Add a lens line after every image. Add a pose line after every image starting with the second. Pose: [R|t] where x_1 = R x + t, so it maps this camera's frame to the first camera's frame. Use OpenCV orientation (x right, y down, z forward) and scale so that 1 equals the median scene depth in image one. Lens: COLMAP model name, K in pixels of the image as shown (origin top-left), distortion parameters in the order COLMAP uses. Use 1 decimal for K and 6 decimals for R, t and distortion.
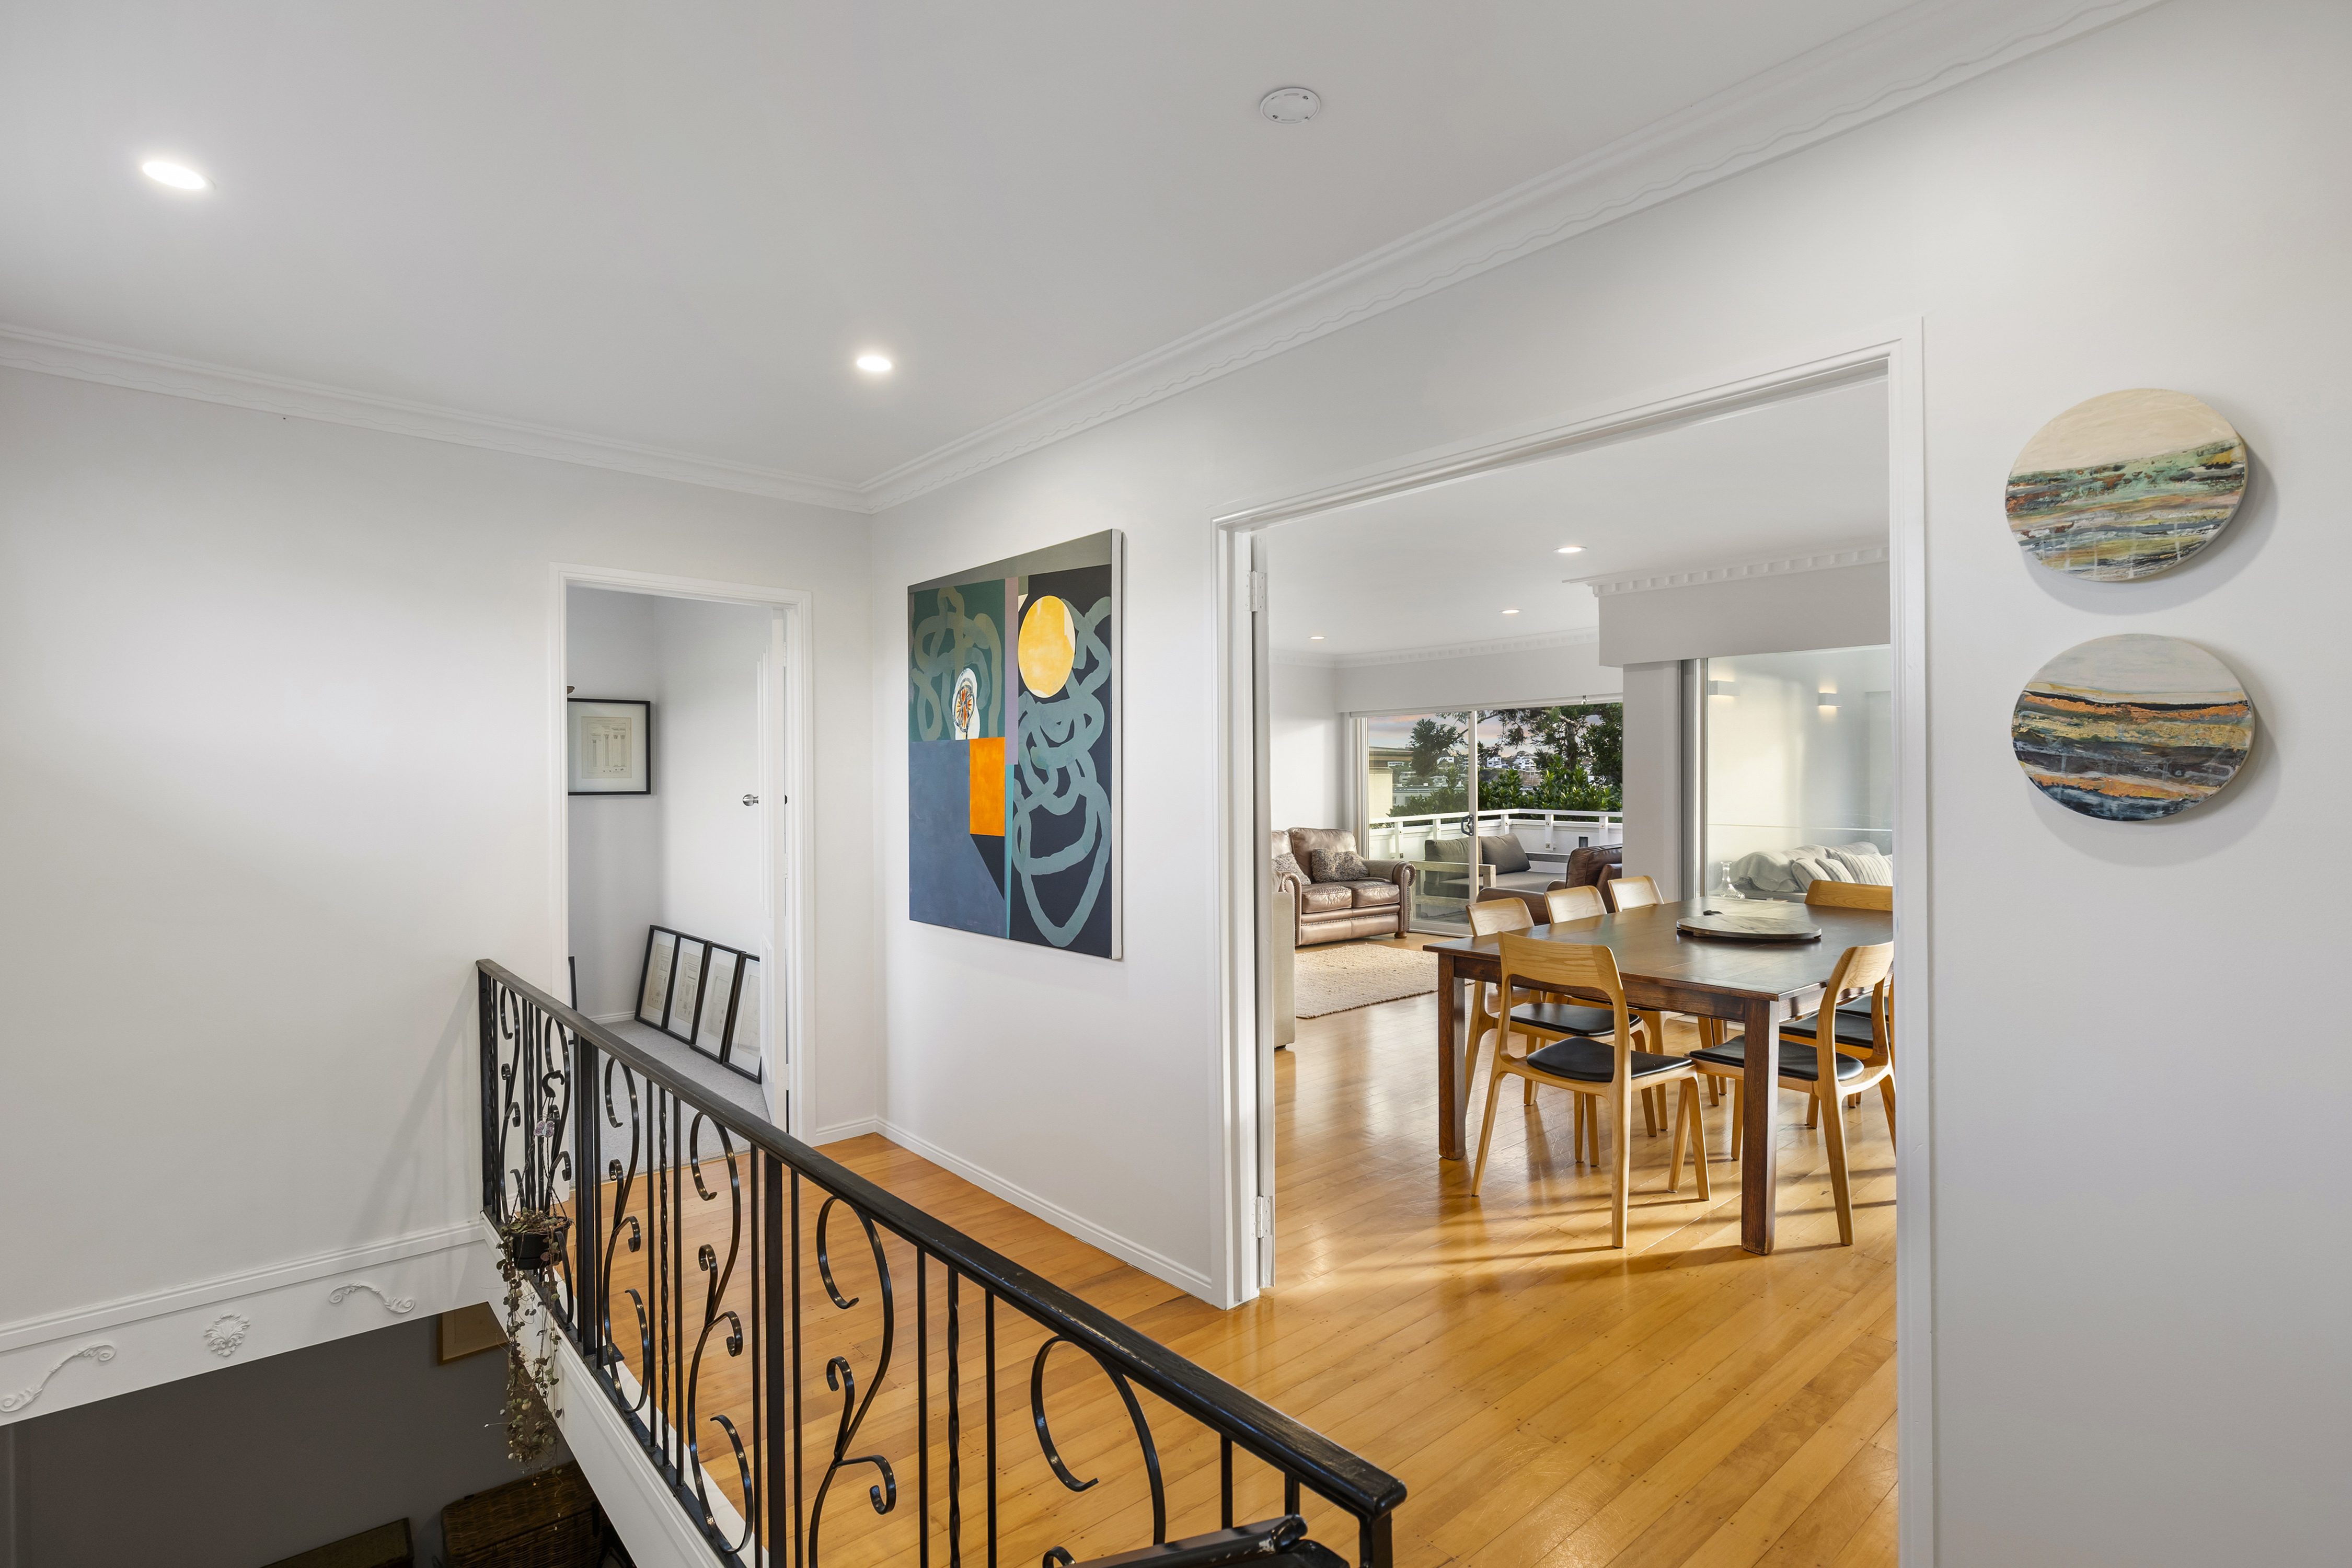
lens RADIAL K [[1114.2, 0, 1189.6], [0, 1114.2, 779.9], [0, 0, 1]] dist [-0.009765, -0.000018]
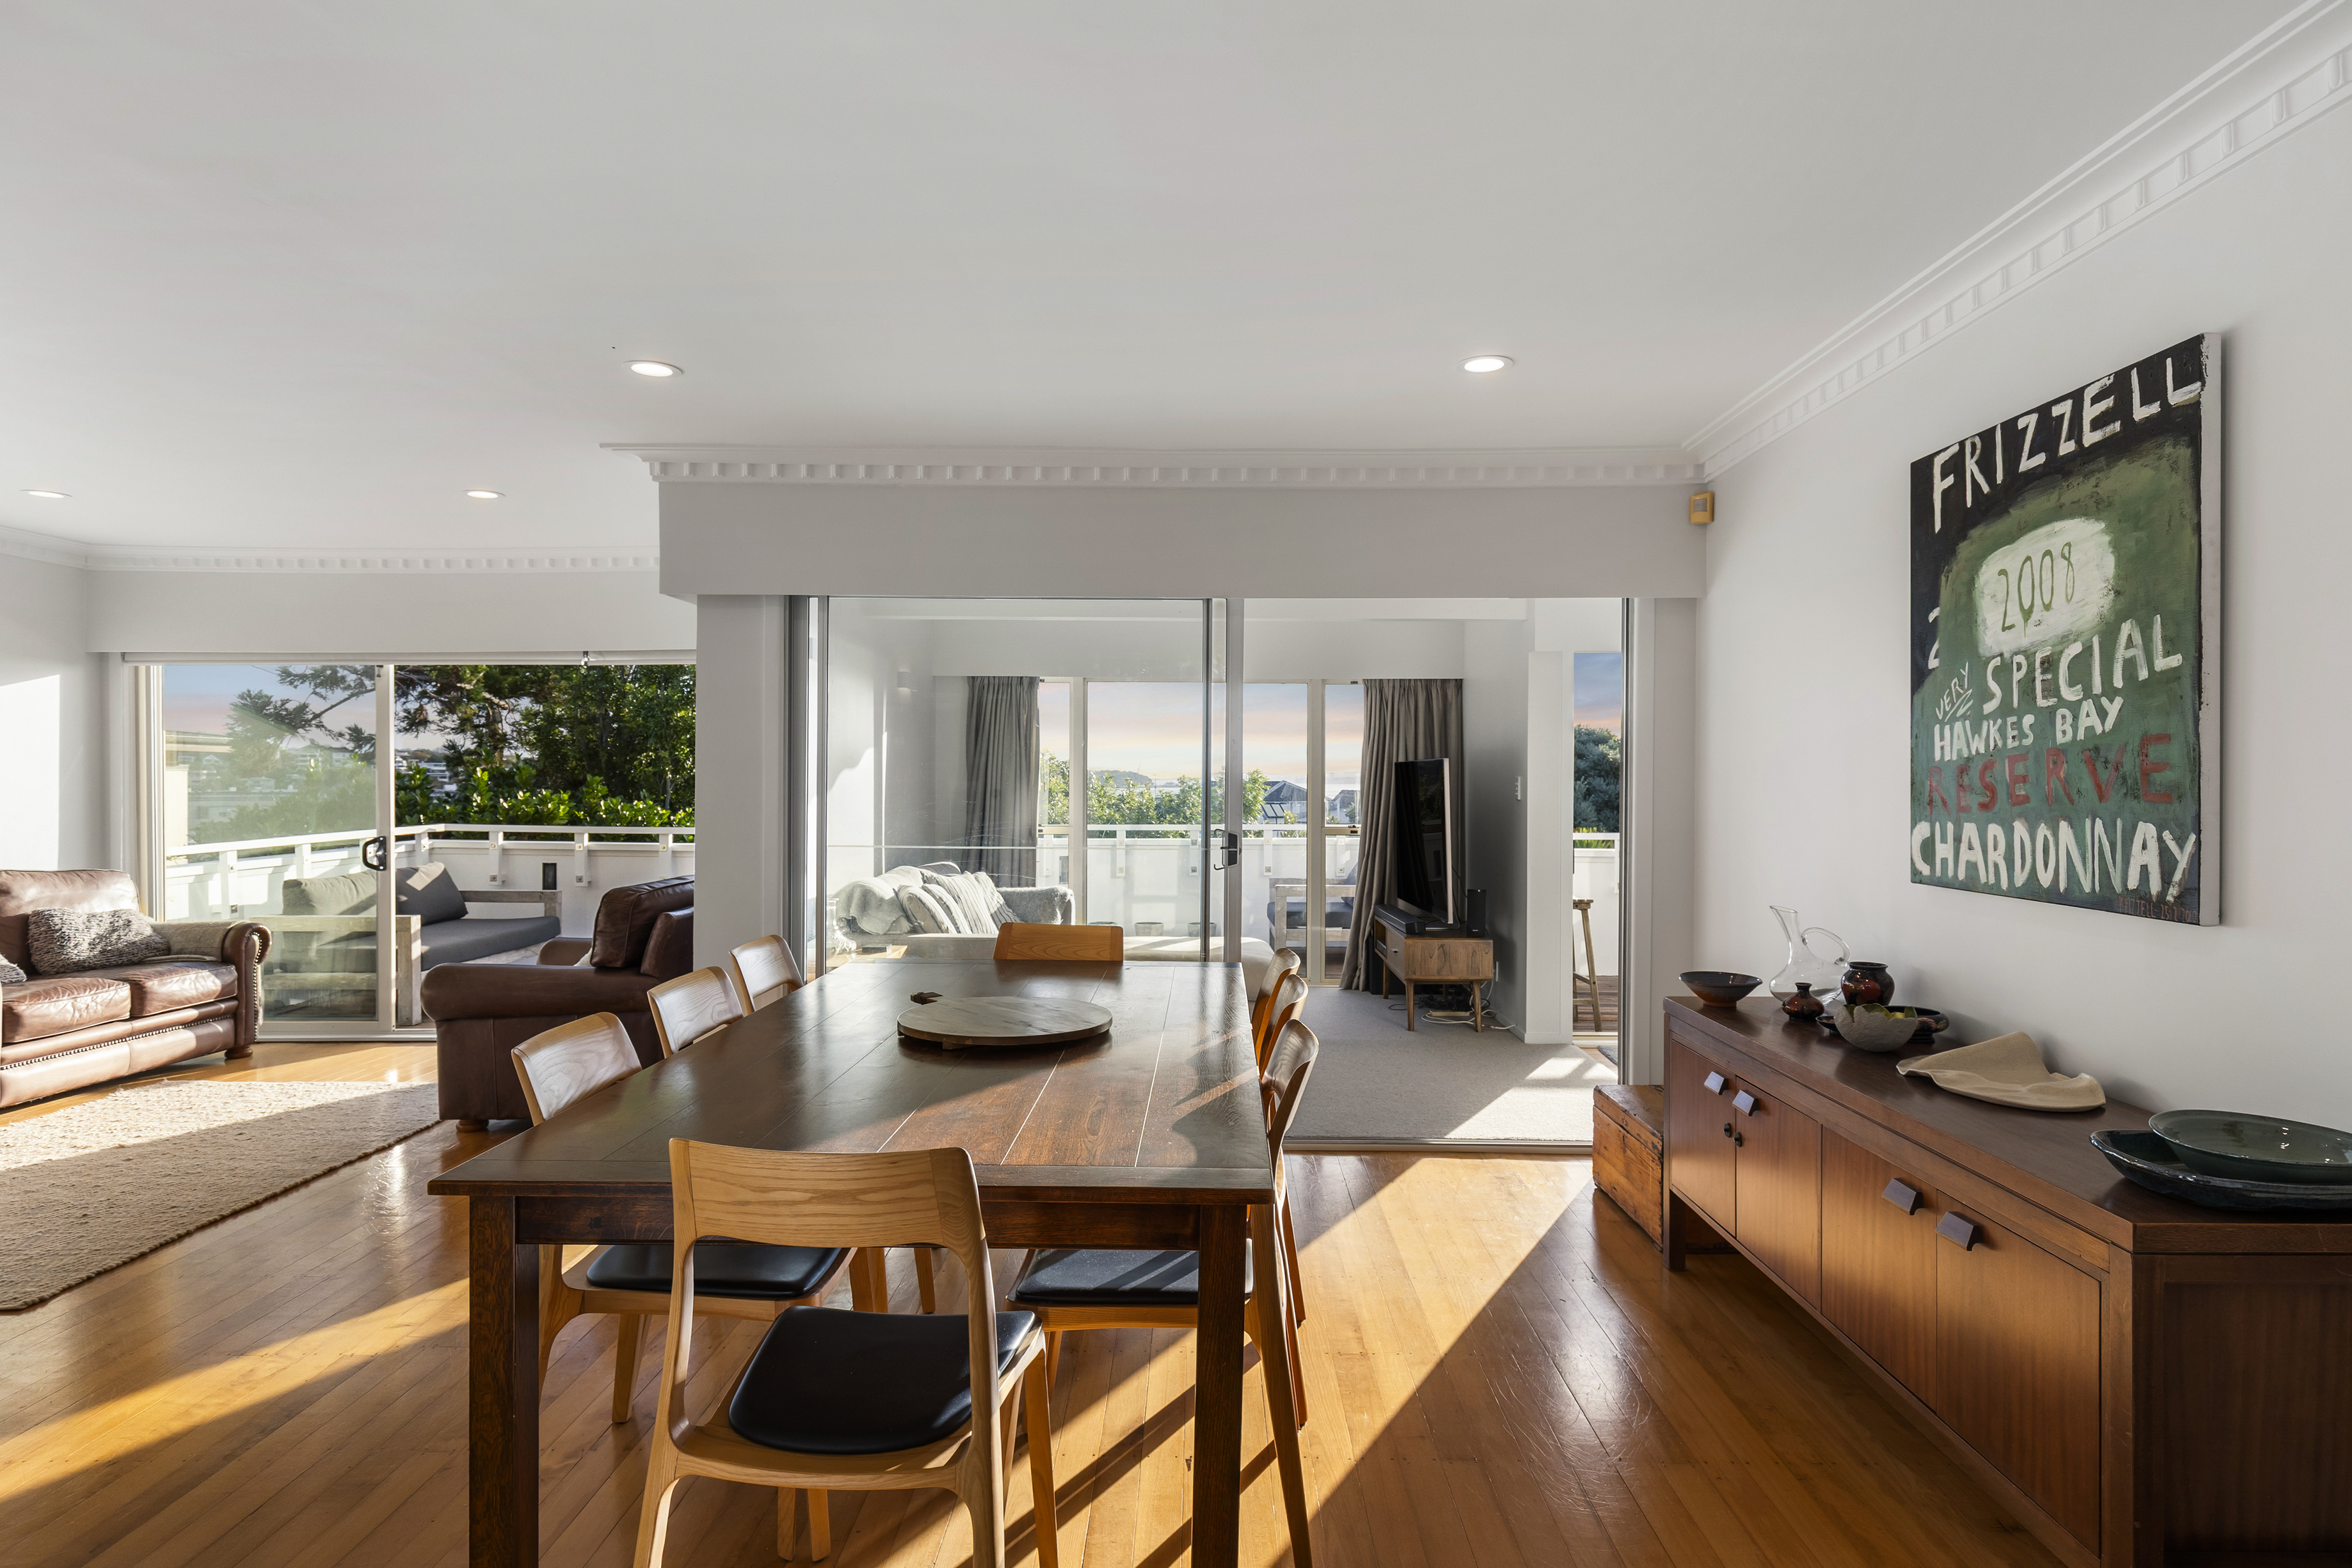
lens RADIAL K [[1287.3, 0, 1173.5], [0, 1287.3, 790.8], [0, 0, 1]] dist [0.011867, -0.001176]
pose [[0.669294, 0.000508, 0.742998, 0.017532], [-0.003850, 0.999989, 0.002785, 0.002654], [-0.742988, -0.004725, 0.669288, 0.196991]]
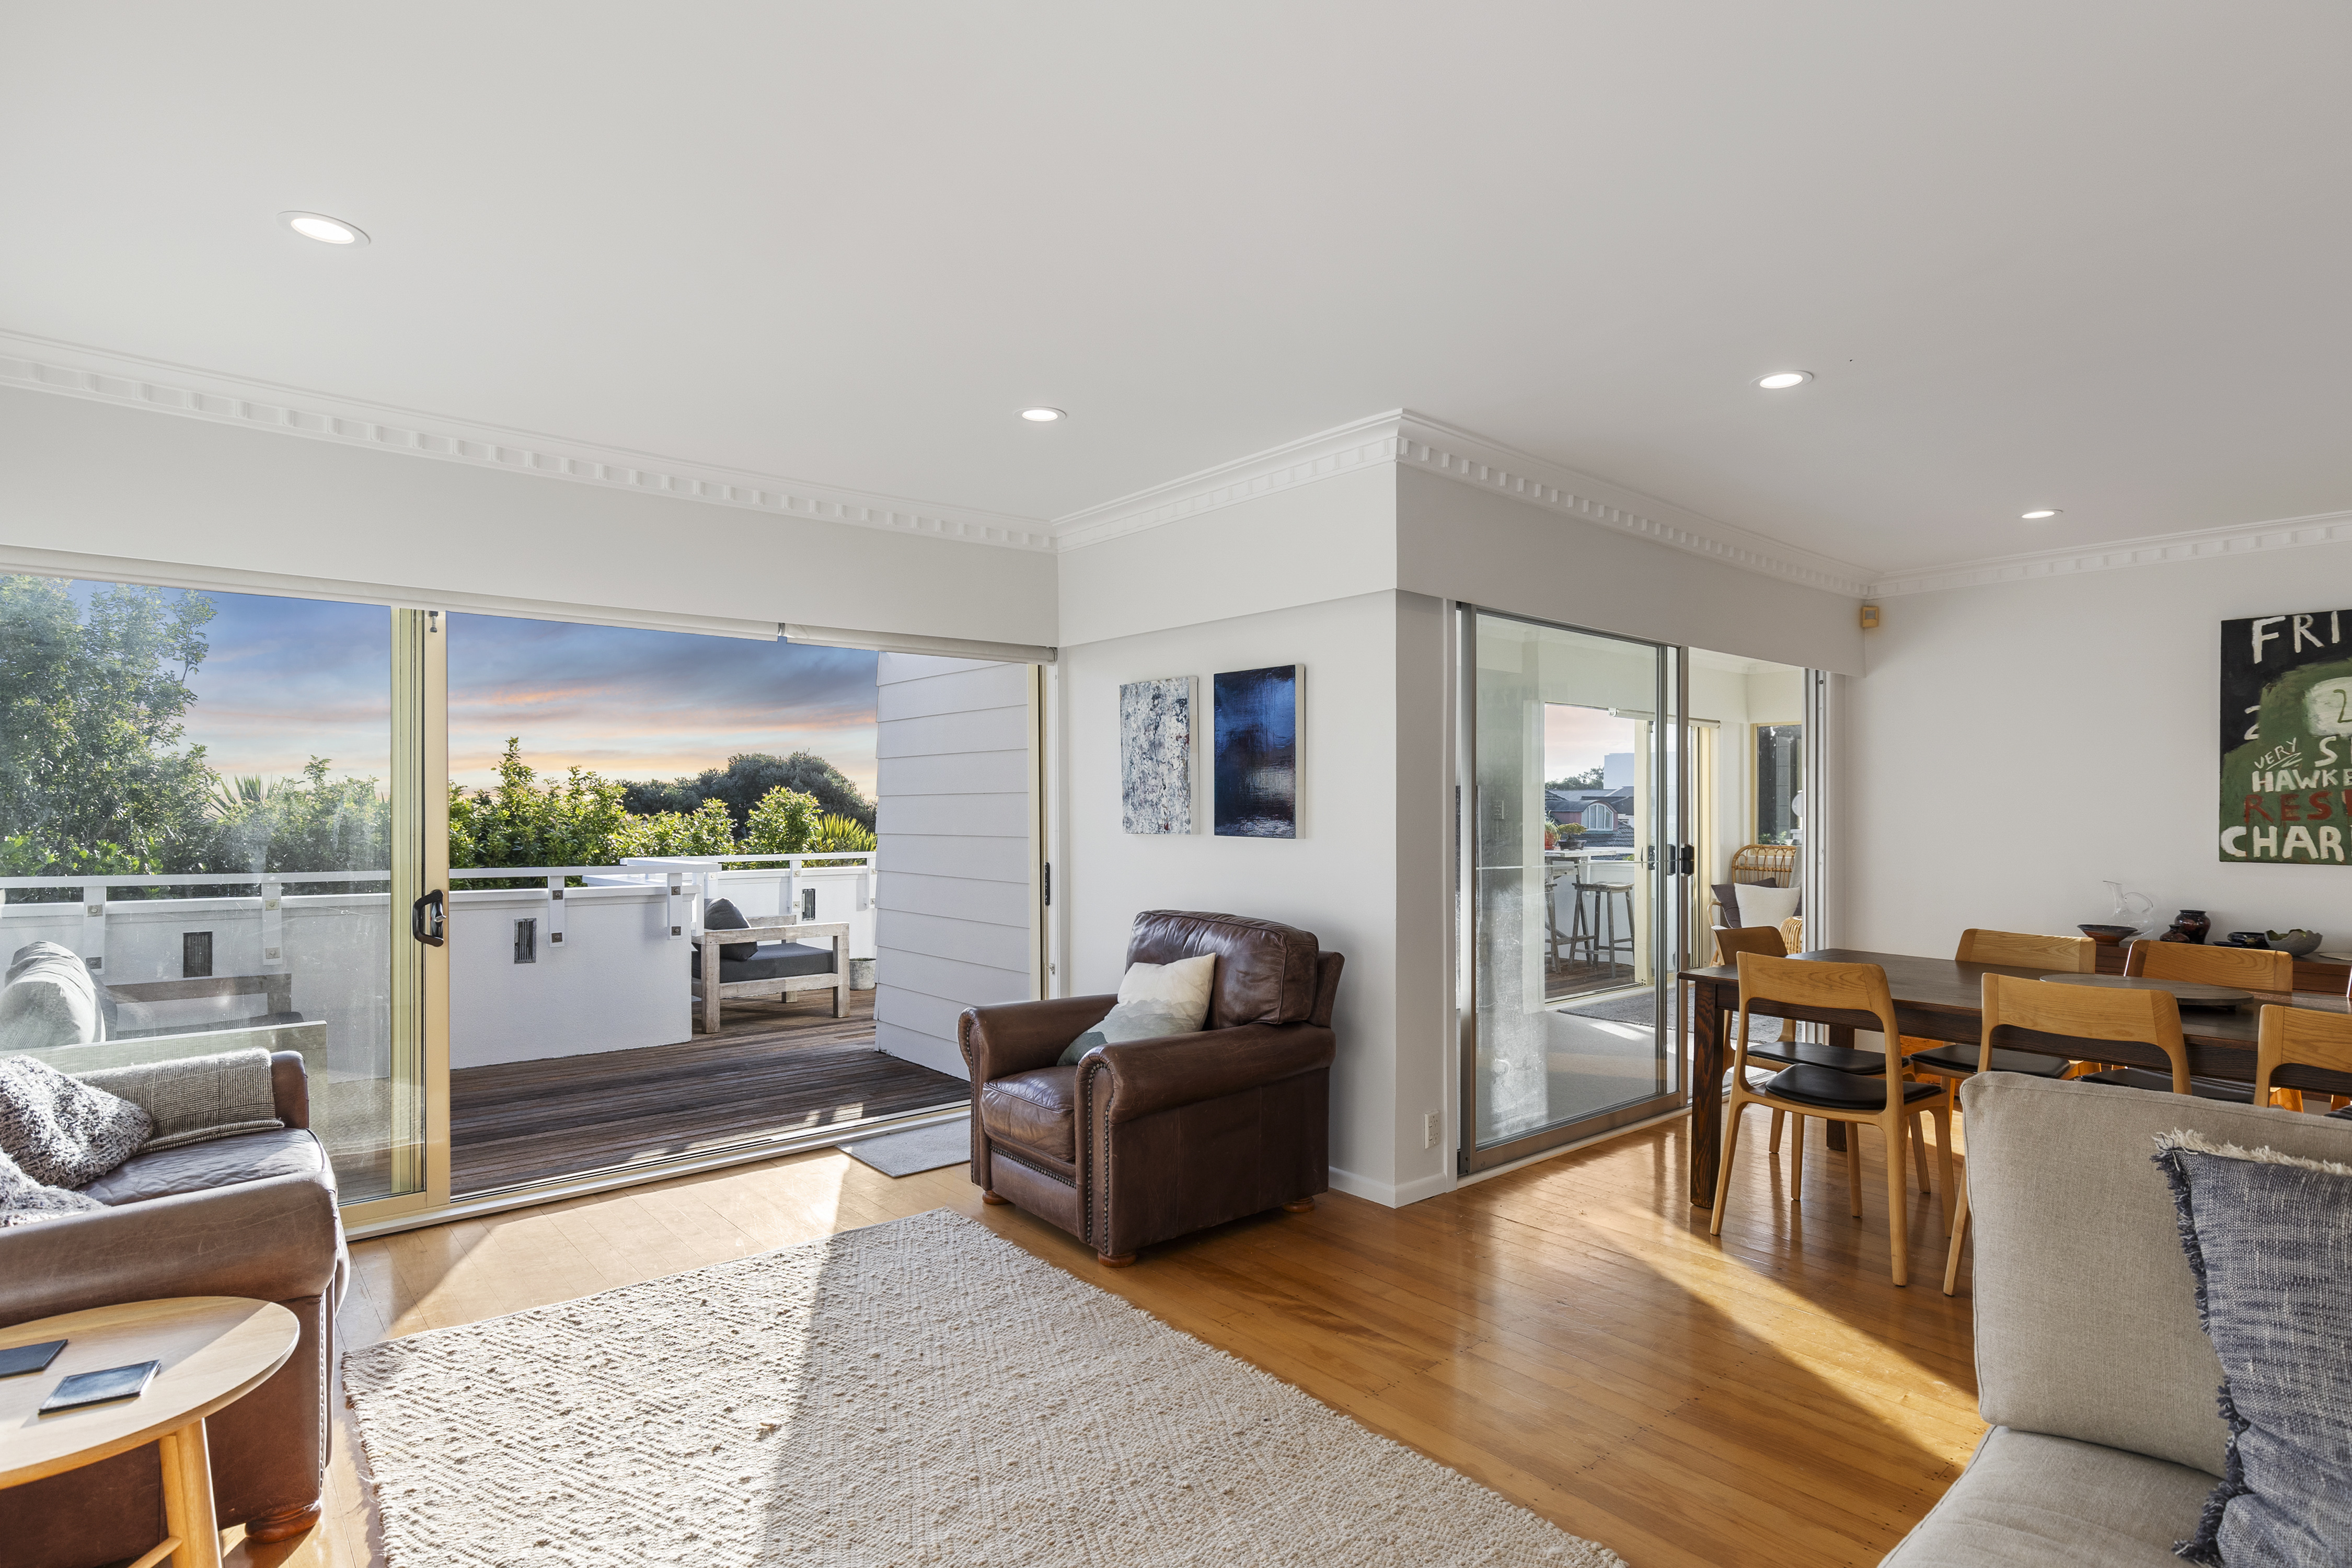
lens RADIAL K [[1205.6, 0, 1191.2], [0, 1205.6, 824.4], [0, 0, 1]] dist [-0.004195, -0.000655]
pose [[0.006317, -0.007008, 0.999955, -0.139169], [0.000132, 0.999975, 0.007007, 0.005841], [-0.999980, 0.000088, 0.006317, 0.699419]]
